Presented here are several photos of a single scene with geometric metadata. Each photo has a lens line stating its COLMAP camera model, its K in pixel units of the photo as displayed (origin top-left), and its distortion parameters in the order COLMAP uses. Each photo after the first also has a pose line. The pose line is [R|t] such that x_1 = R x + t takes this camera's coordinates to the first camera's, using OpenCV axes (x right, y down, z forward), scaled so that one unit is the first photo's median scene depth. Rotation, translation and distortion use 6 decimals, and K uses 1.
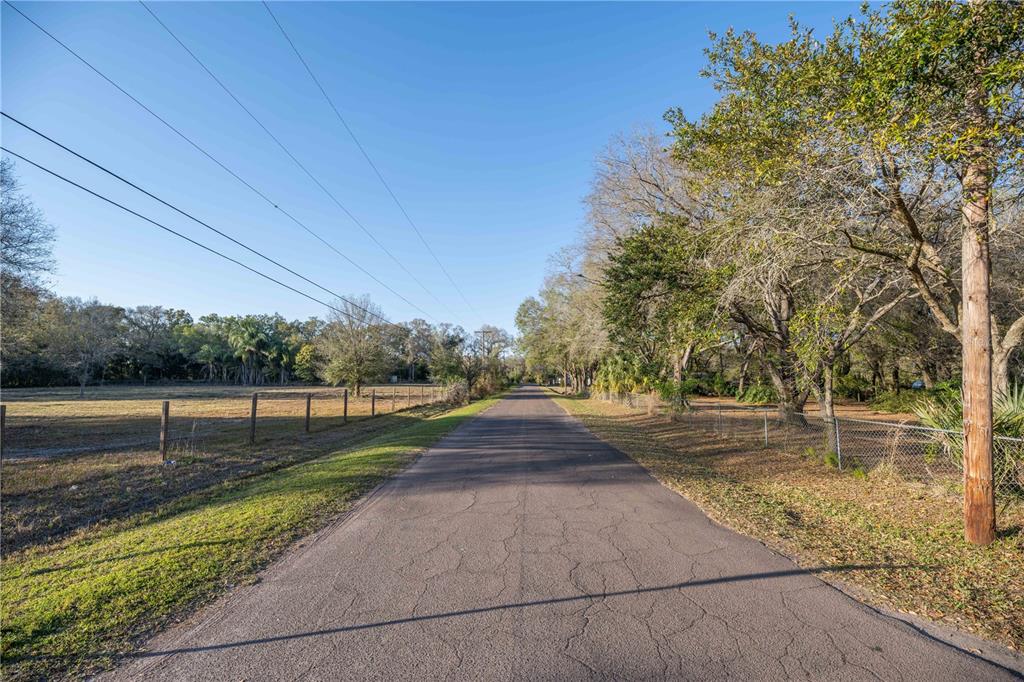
lens RADIAL K [[422.6, 0, 519.1], [0, 422.6, 343.1], [0, 0, 1]] dist [0.001820, -0.004295]
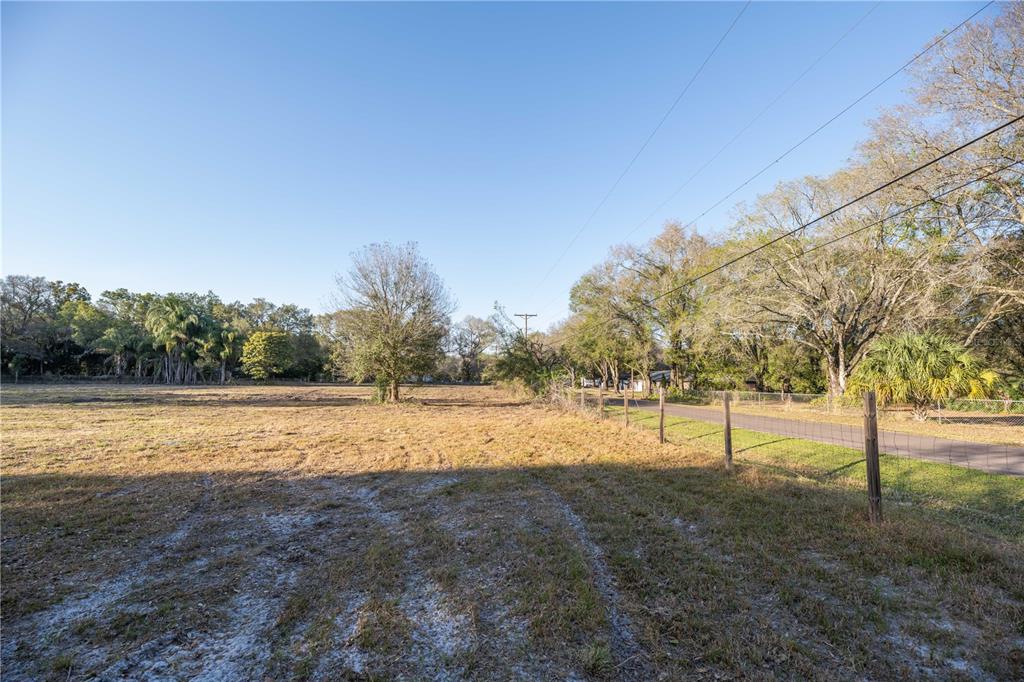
lens RADIAL K [[422.6, 0, 505.2], [0, 422.6, 341.7], [0, 0, 1]] dist [0.001820, -0.004295]
pose [[0.991021, 0.019604, 0.132258, -0.143884], [-0.018795, 0.999796, -0.007360, 0.017703], [-0.132375, 0.004808, 0.991188, 0.164380]]
